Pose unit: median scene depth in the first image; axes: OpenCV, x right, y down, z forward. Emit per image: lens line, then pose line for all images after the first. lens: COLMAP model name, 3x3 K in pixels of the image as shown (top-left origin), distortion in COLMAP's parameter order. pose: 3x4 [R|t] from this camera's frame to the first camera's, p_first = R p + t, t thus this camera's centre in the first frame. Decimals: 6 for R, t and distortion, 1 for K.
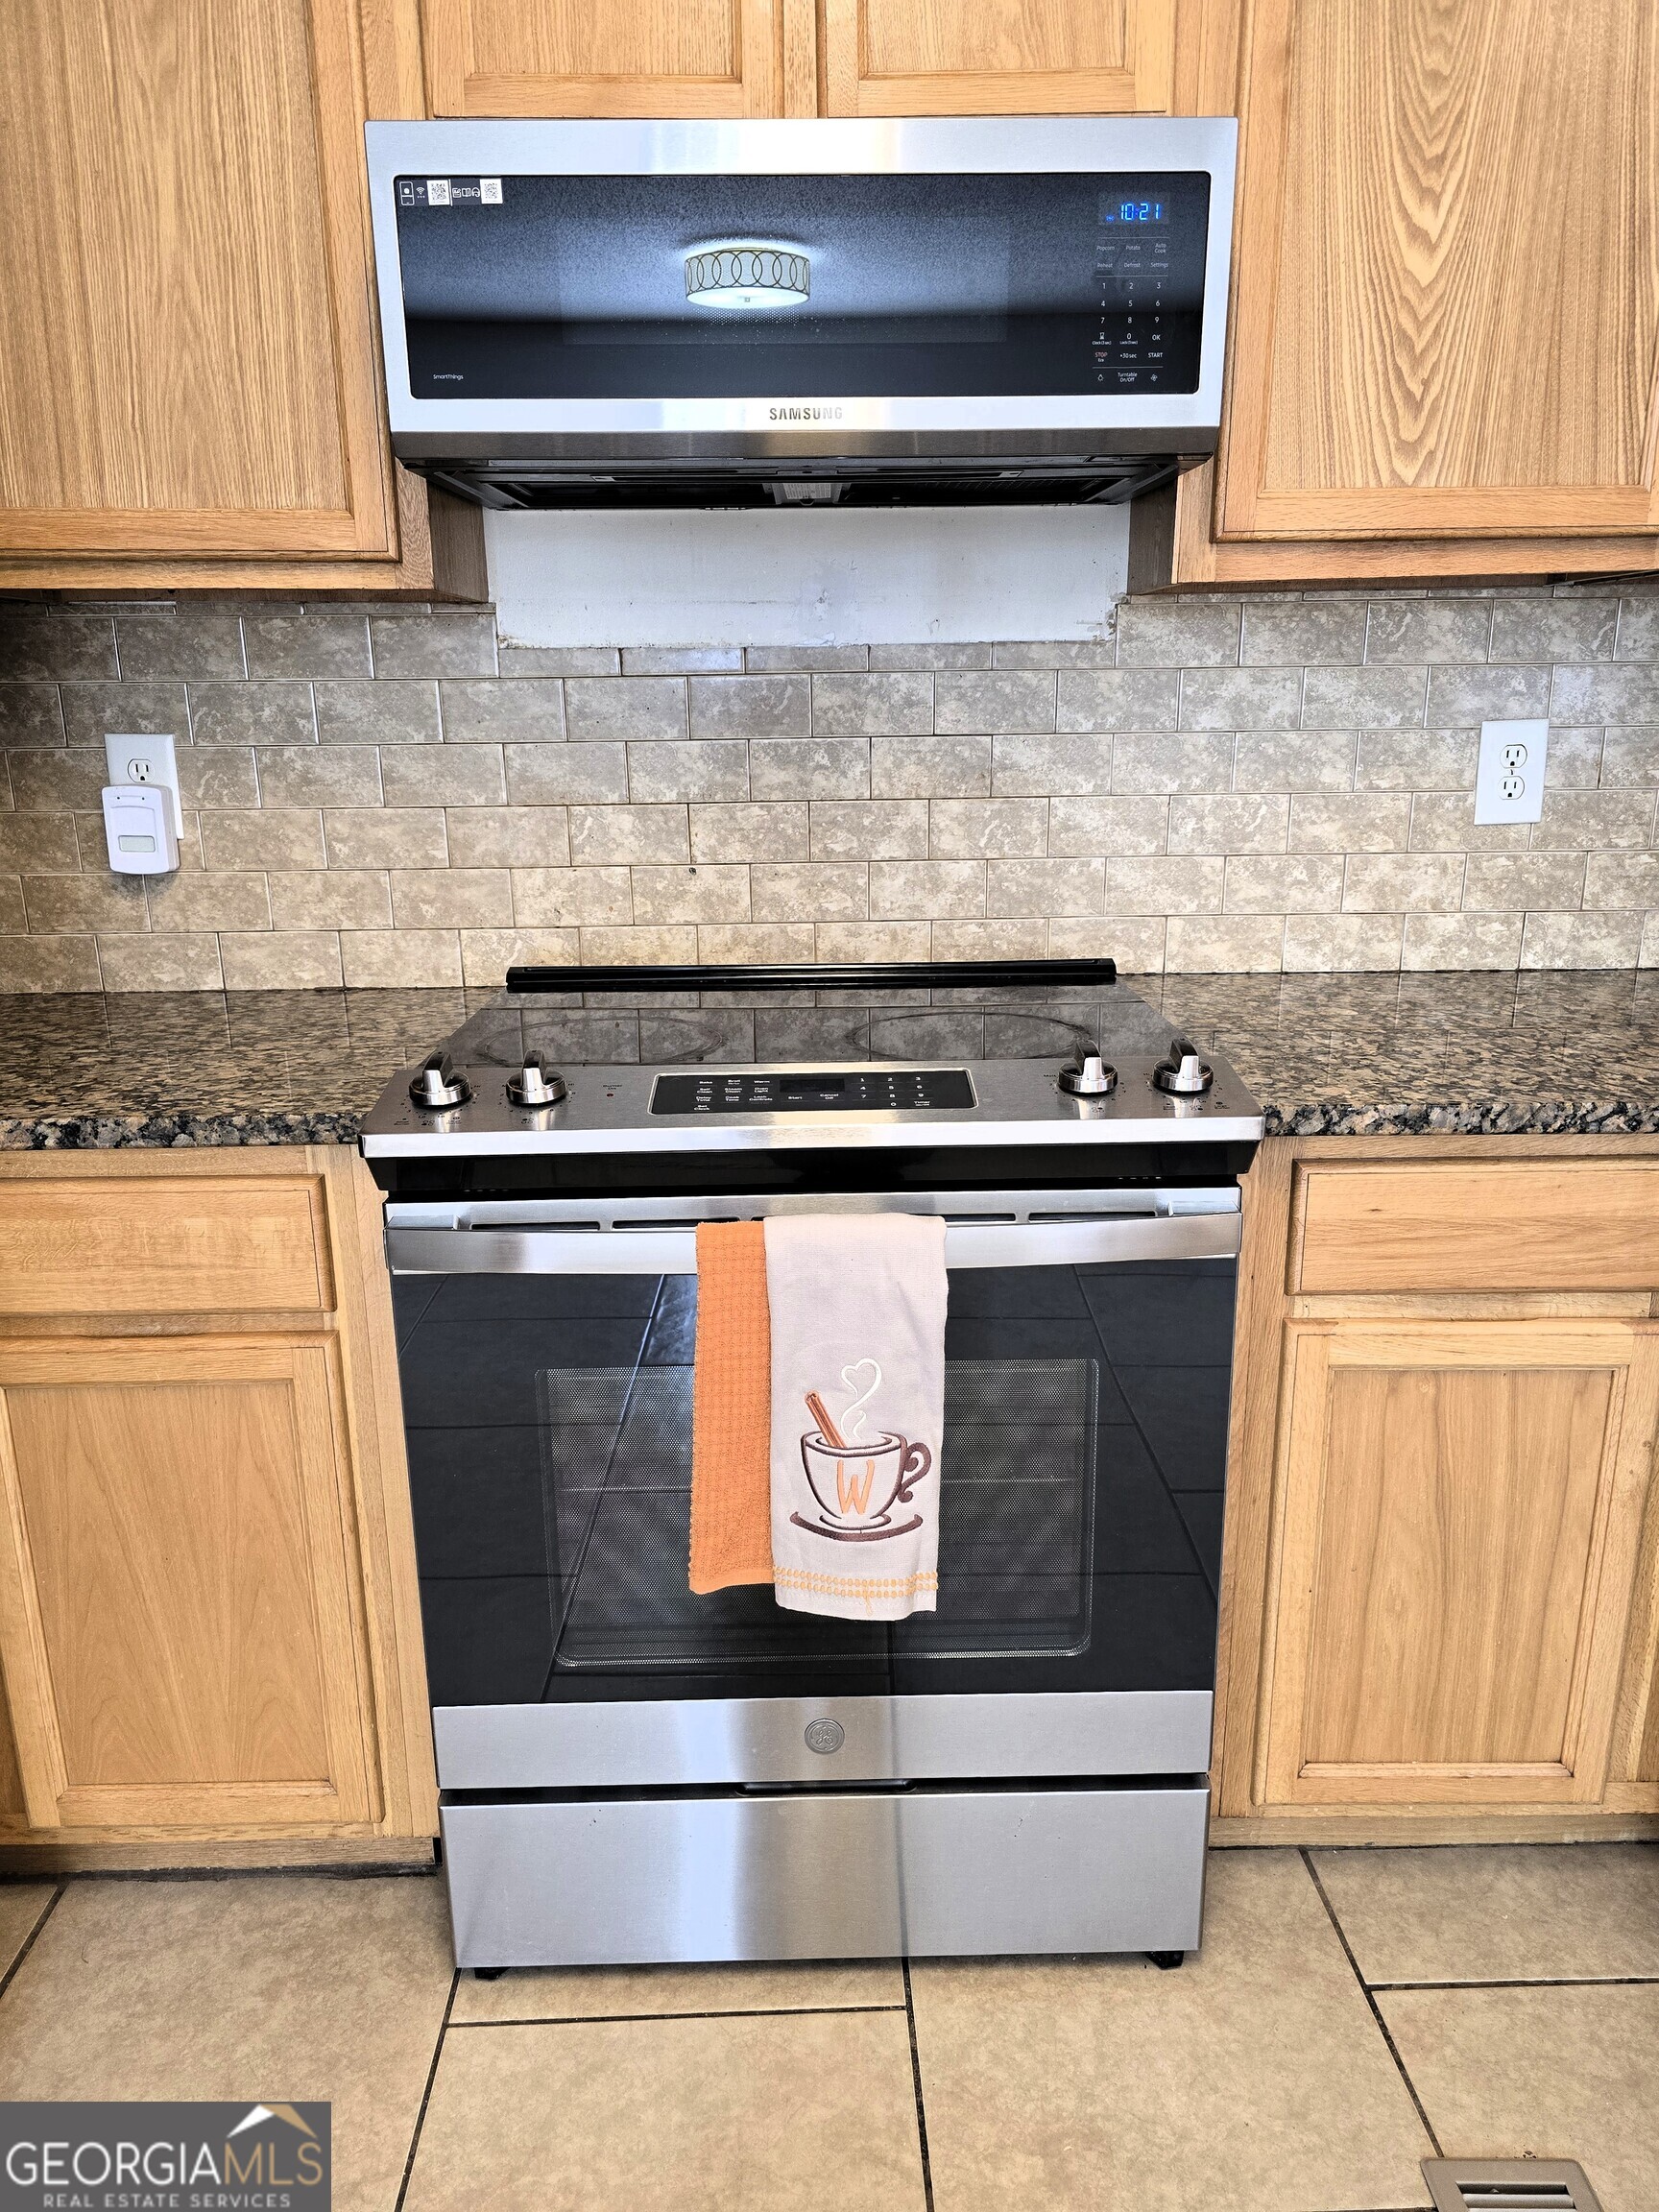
lens RADIAL K [[1497.7, 0, 819.0], [0, 1497.7, 1105.5], [0, 0, 1]] dist [0.032200, -0.027095]
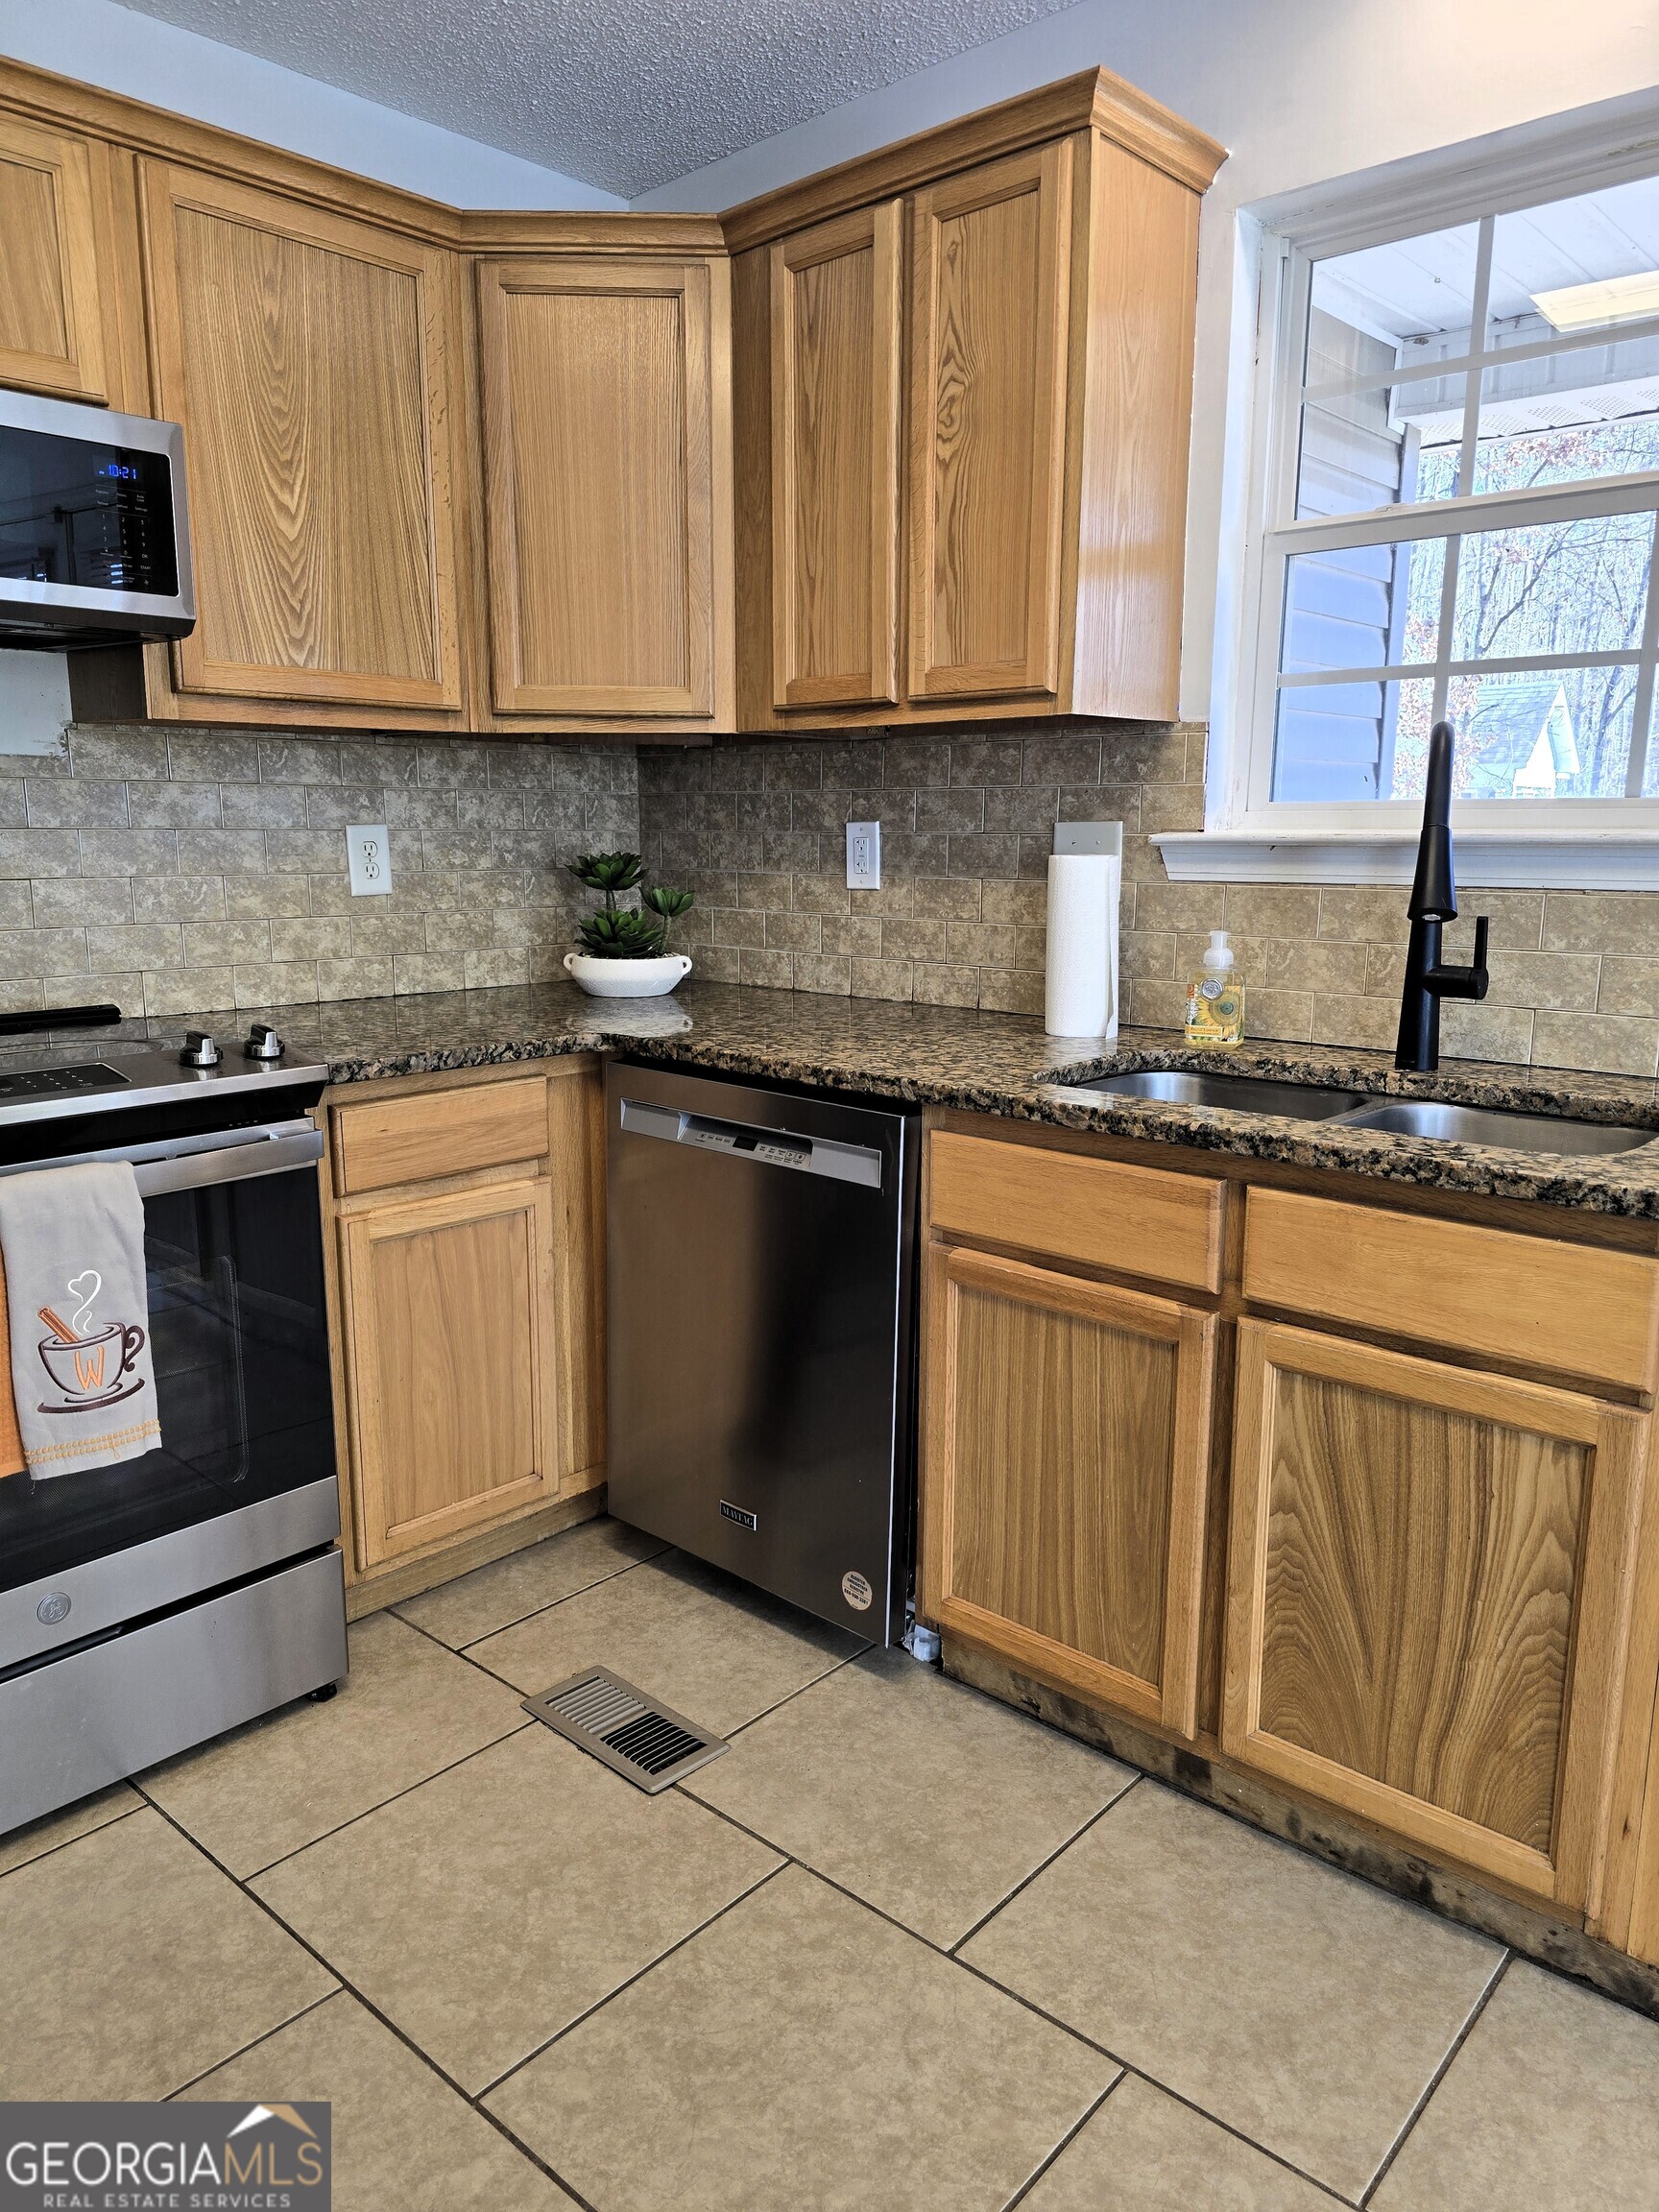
lens RADIAL K [[1497.7, 0, 833.5], [0, 1497.7, 1105.7], [0, 0, 1]] dist [0.032200, -0.027095]
pose [[0.682101, -0.121780, 0.721047, -0.385385], [0.178045, 0.984020, -0.002234, 0.118314], [-0.709252, 0.129903, 0.692883, -0.362849]]
